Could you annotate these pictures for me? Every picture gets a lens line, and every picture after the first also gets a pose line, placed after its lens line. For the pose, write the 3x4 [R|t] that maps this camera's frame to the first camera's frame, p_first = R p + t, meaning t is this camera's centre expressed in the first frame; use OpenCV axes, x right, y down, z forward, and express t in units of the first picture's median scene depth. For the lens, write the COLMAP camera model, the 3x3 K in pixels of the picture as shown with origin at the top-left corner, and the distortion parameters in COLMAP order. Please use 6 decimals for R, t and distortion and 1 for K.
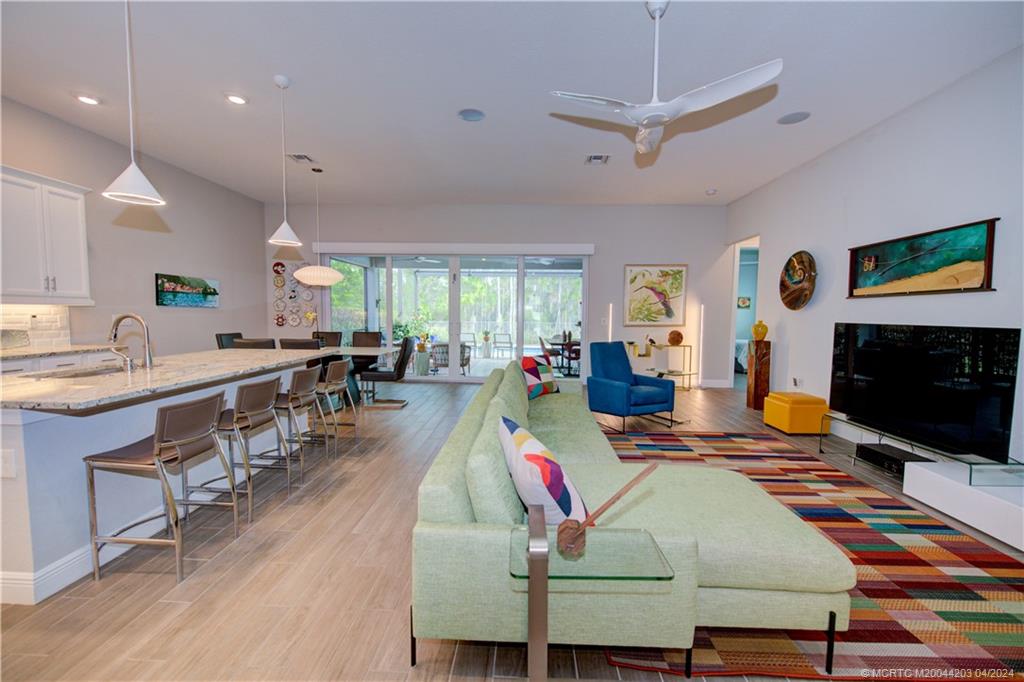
lens RADIAL K [[407.4, 0, 512.0], [0, 407.4, 341.0], [0, 0, 1]] dist [-0.000063, -0.000644]
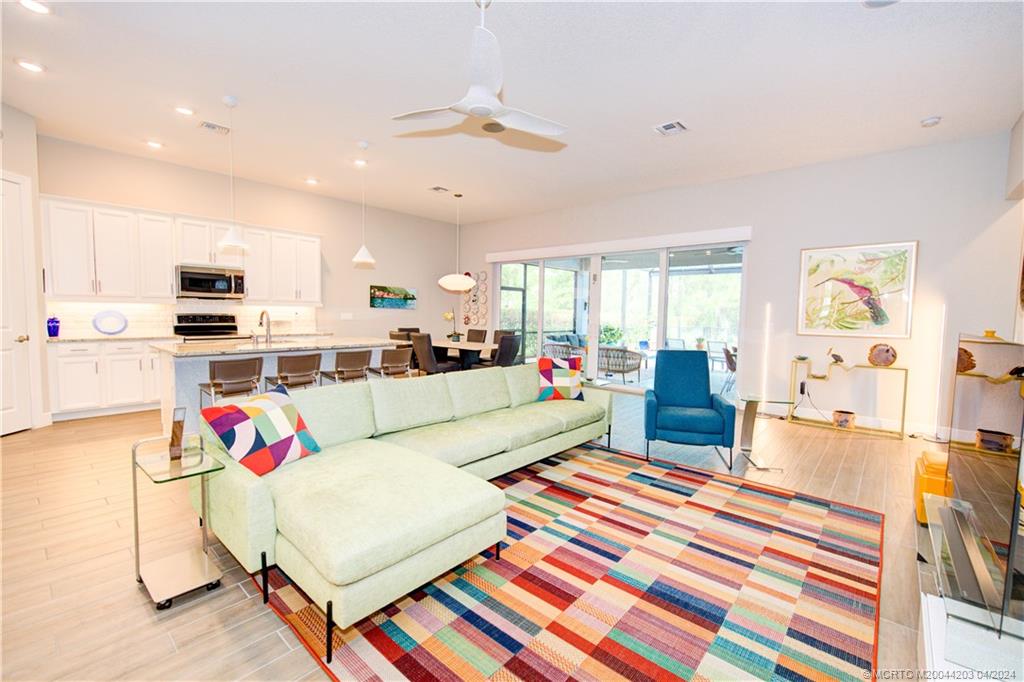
lens RADIAL K [[432.1, 0, 512.0], [0, 432.1, 341.0], [0, 0, 1]] dist [-0.000734, -0.000295]
pose [[0.774780, 0.045102, -0.630620, 0.618818], [-0.054180, 0.998519, 0.004849, -0.002664], [0.629905, 0.030410, 0.776076, 0.150098]]
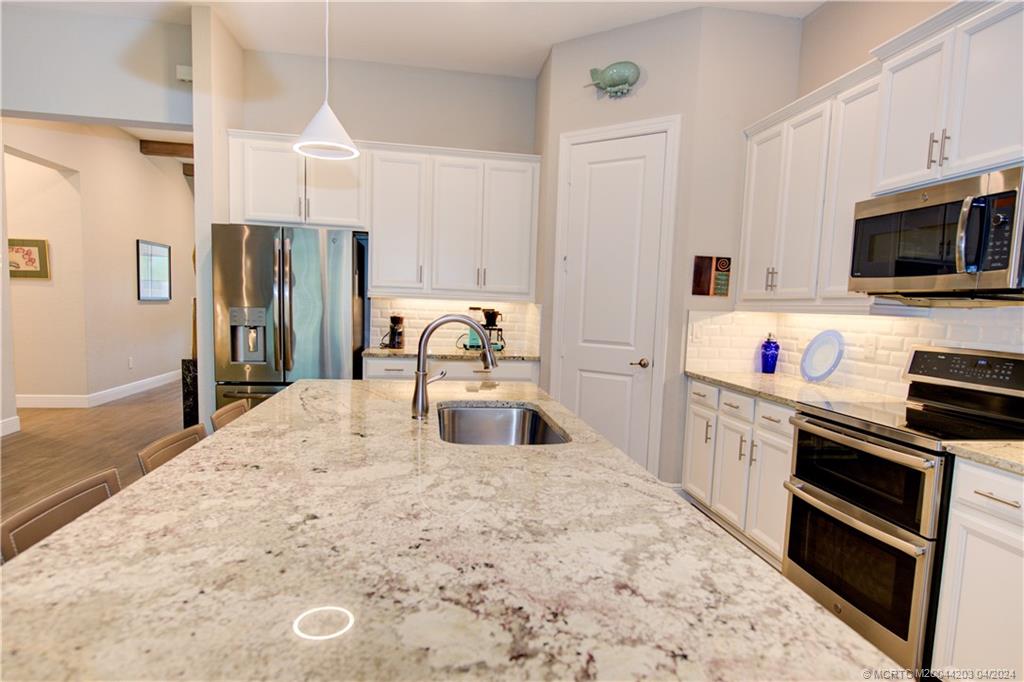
lens RADIAL K [[575.2, 0, 516.7], [0, 575.2, 359.9], [0, 0, 1]] dist [0.001727, -0.001144]
pose [[-0.980783, -0.029615, -0.192840, -0.531626], [-0.061513, 0.984938, 0.161597, -0.084052], [0.185150, 0.170354, -0.967832, 1.071802]]
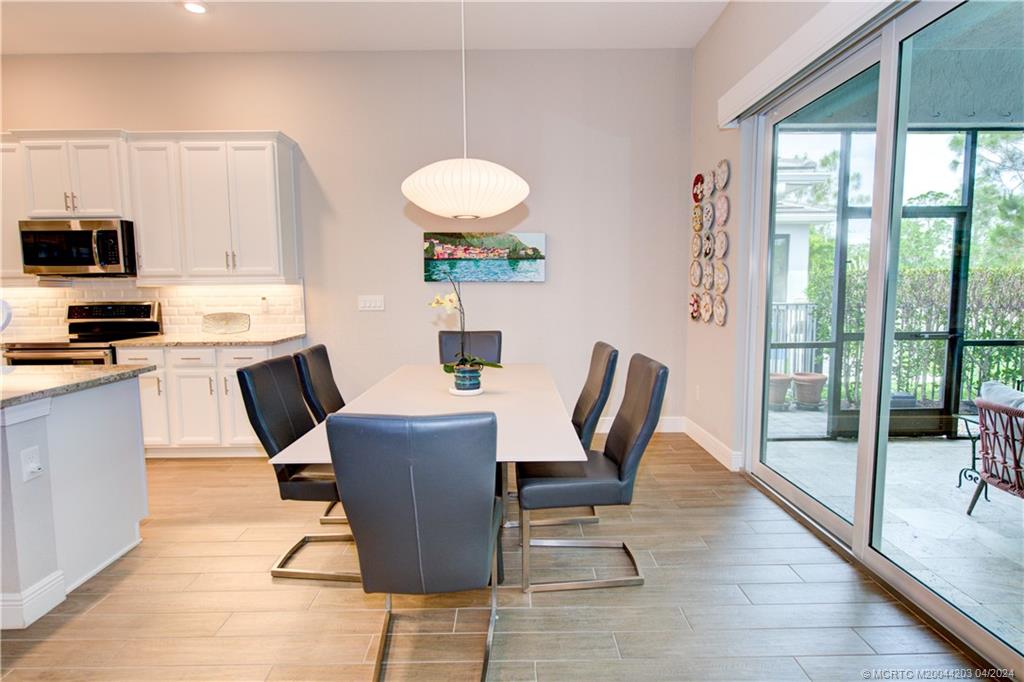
lens RADIAL K [[537.9, 0, 512.0], [0, 537.9, 341.0], [0, 0, 1]] dist [-0.002481, -0.001323]
pose [[0.046674, 0.085717, -0.995226, 0.007258], [-0.058937, 0.994812, 0.082917, -0.089215], [0.997170, 0.054785, 0.051484, 1.354529]]
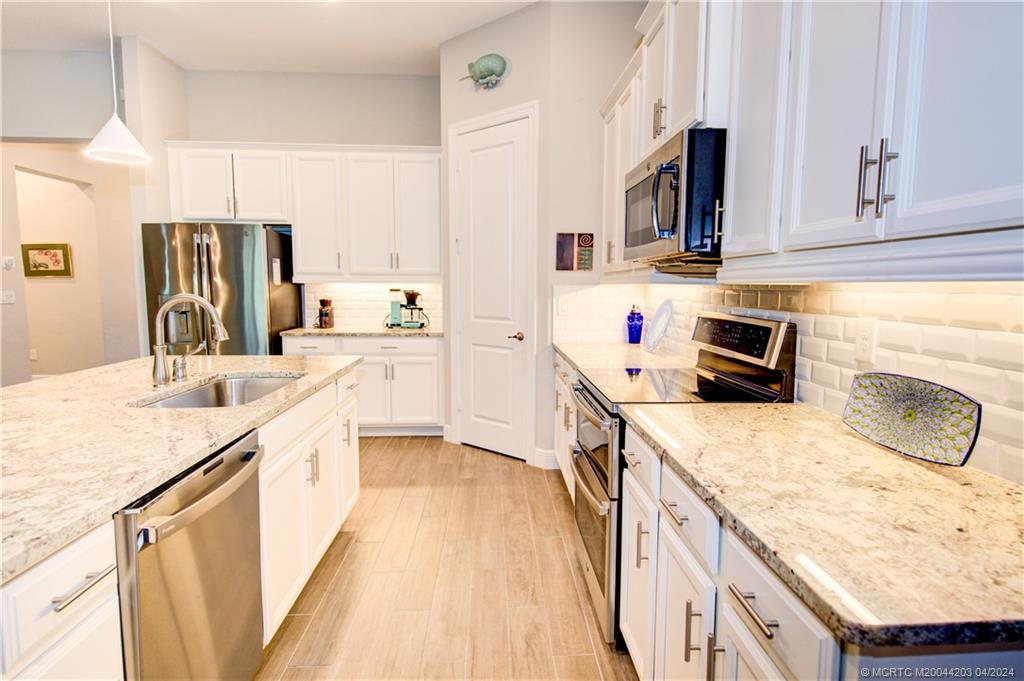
lens RADIAL K [[537.9, 0, 512.0], [0, 537.9, 340.5], [0, 0, 1]] dist [-0.002481, -0.001323]
pose [[-0.996751, -0.008989, -0.080039, -0.825448], [-0.022474, 0.985324, 0.169210, -0.090028], [0.077344, 0.170459, -0.982325, 1.118388]]
